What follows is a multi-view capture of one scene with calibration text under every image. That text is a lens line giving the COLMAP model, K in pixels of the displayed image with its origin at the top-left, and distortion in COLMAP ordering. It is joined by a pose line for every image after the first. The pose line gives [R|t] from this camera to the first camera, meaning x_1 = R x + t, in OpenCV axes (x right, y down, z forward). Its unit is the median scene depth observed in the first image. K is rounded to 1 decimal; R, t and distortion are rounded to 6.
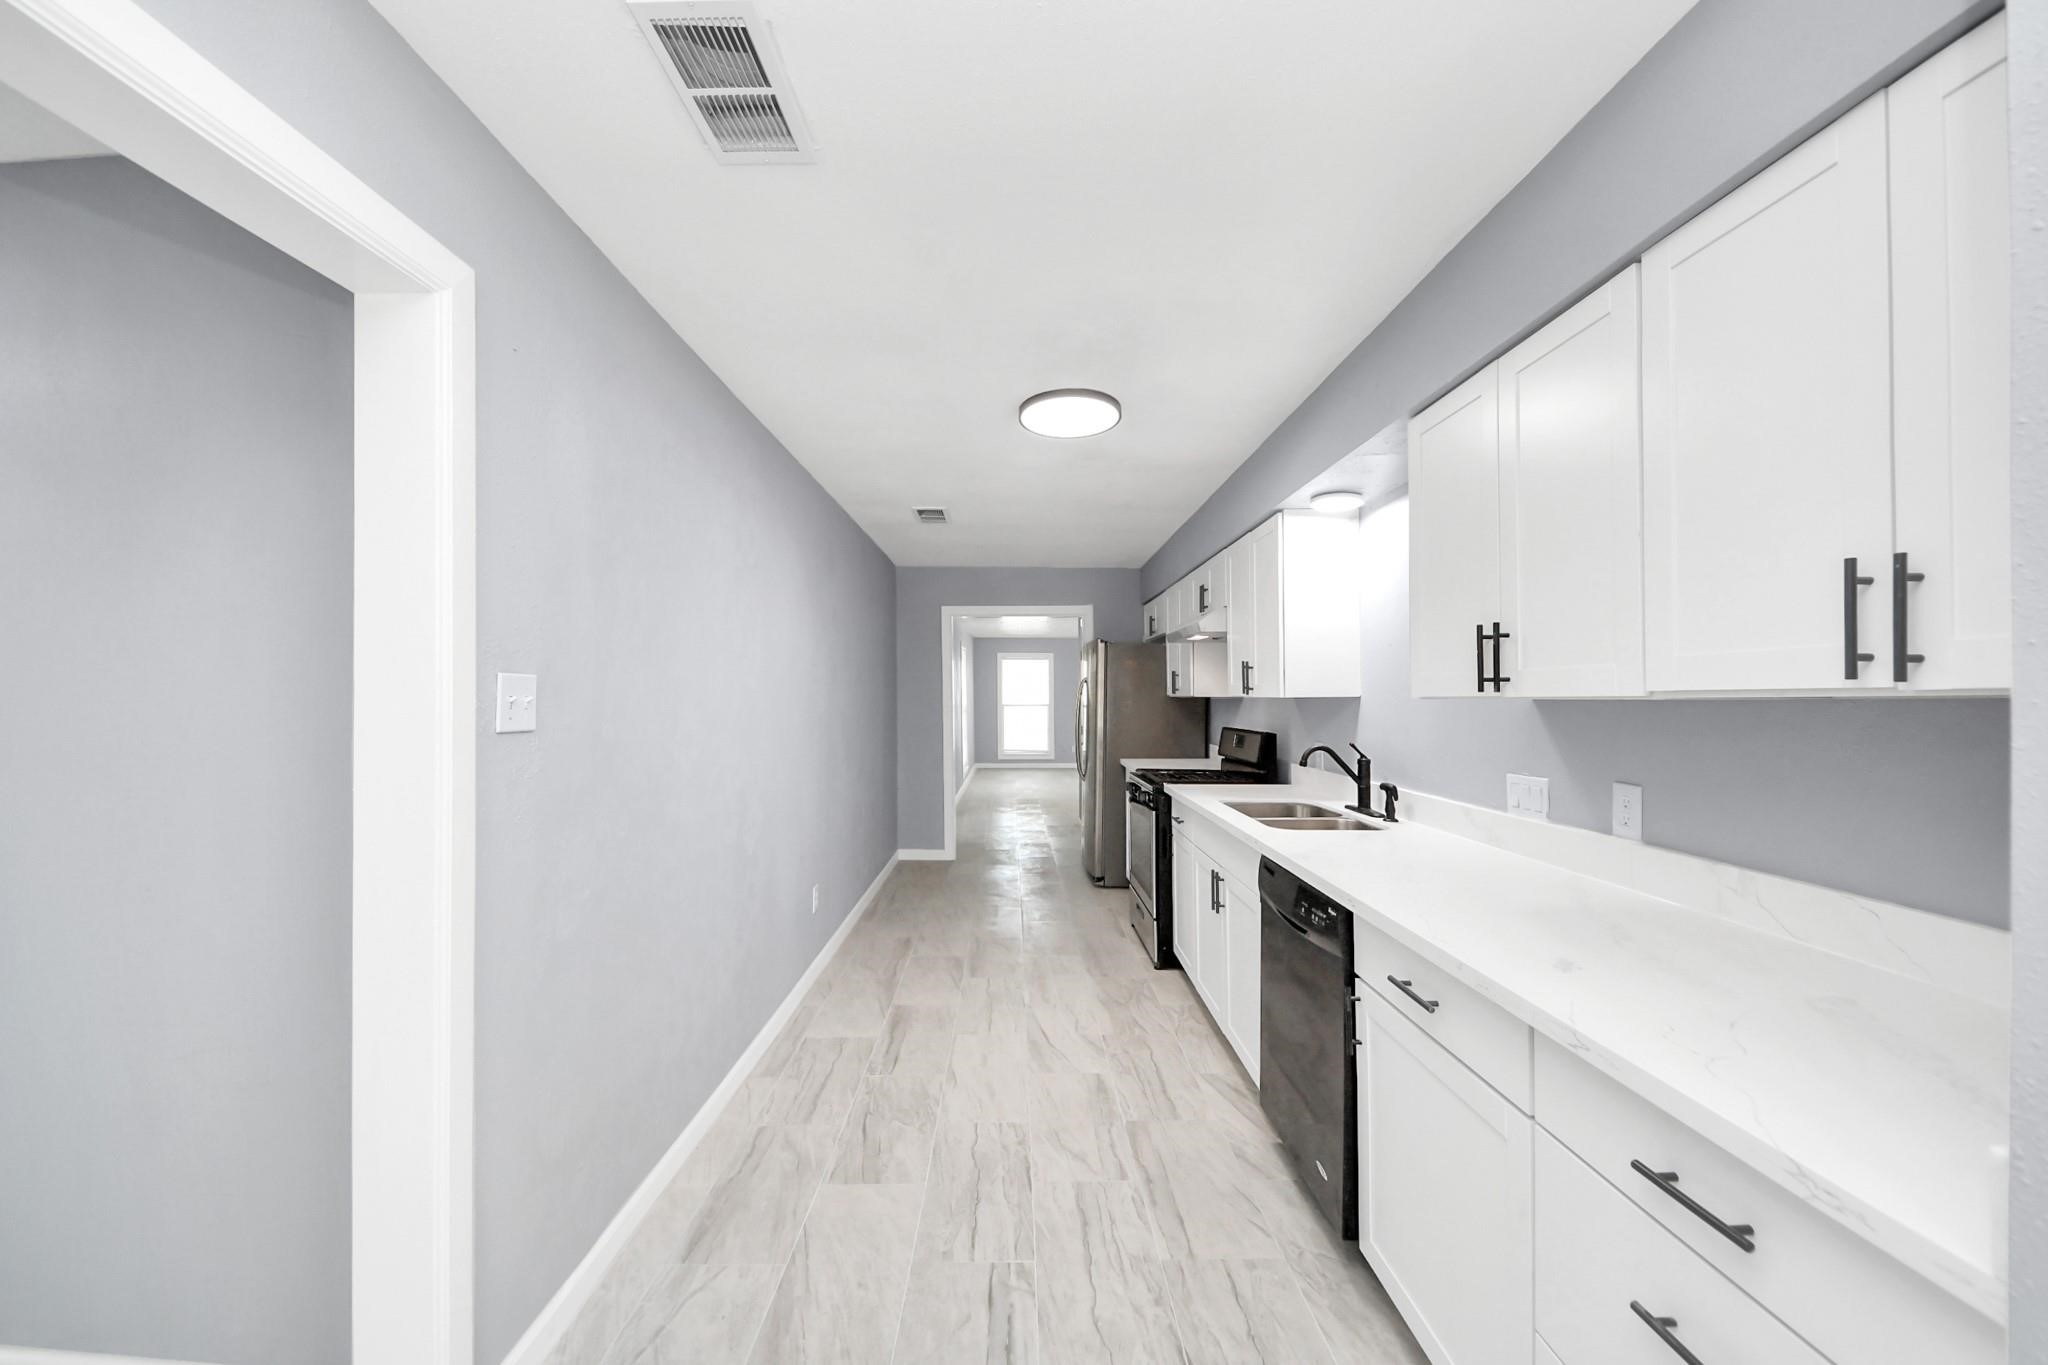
lens RADIAL K [[744.2, 0, 1024.5], [0, 744.2, 680.7], [0, 0, 1]] dist [0.019227, -0.007540]
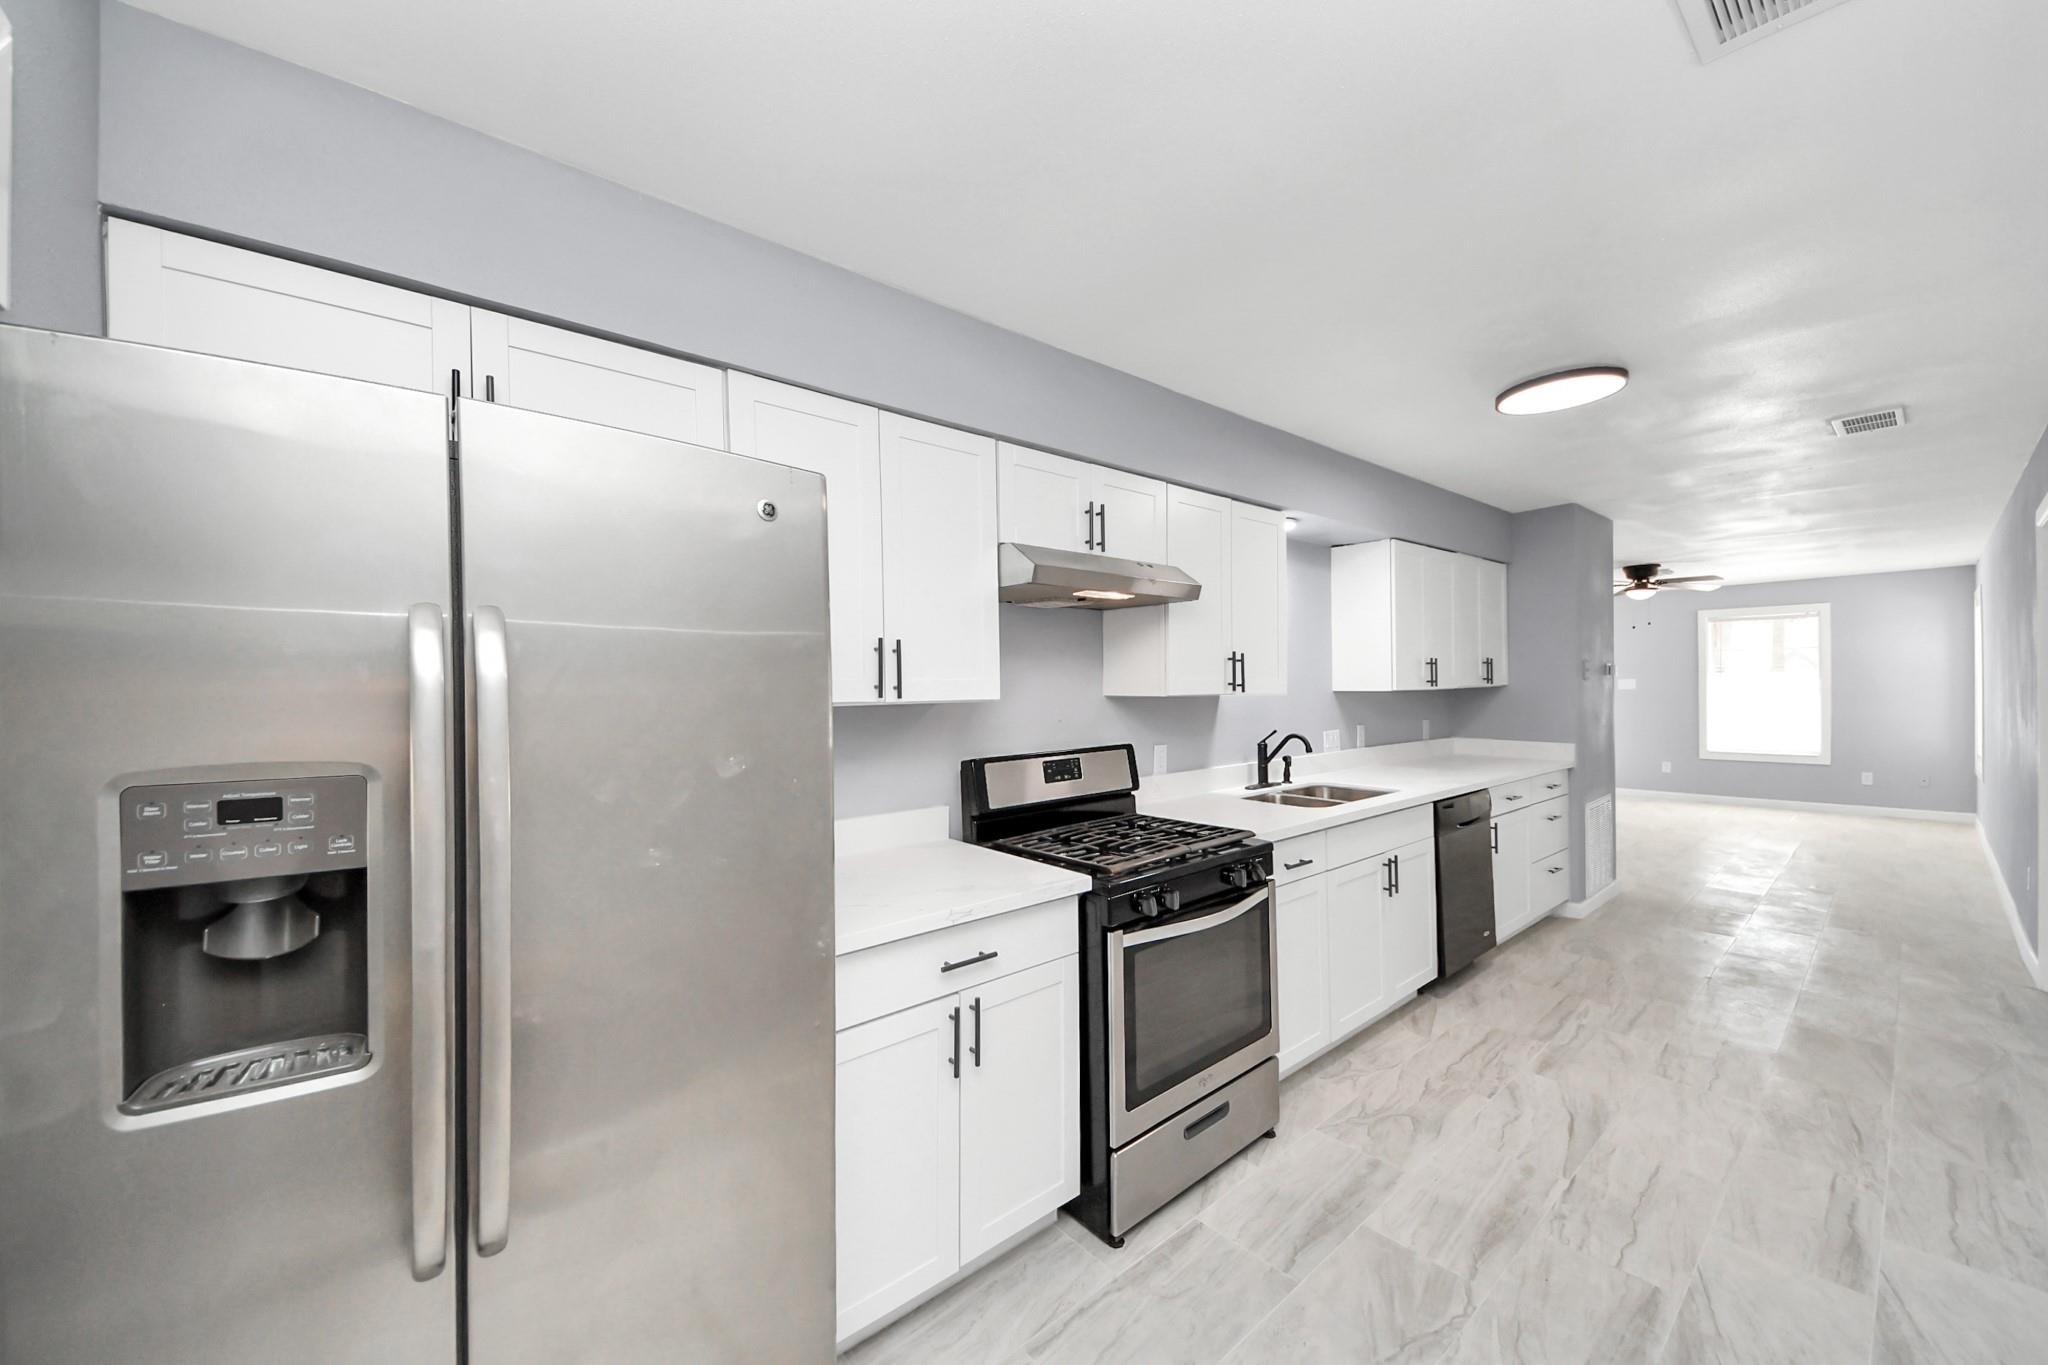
lens RADIAL K [[744.2, 0, 1044.7], [0, 744.2, 685.1], [0, 0, 1]] dist [0.019227, -0.007540]
pose [[-0.639276, -0.013804, 0.768854, -0.242118], [-0.021468, 0.999770, 0.000100, 0.019033], [-0.768678, -0.016442, -0.639425, 2.119805]]
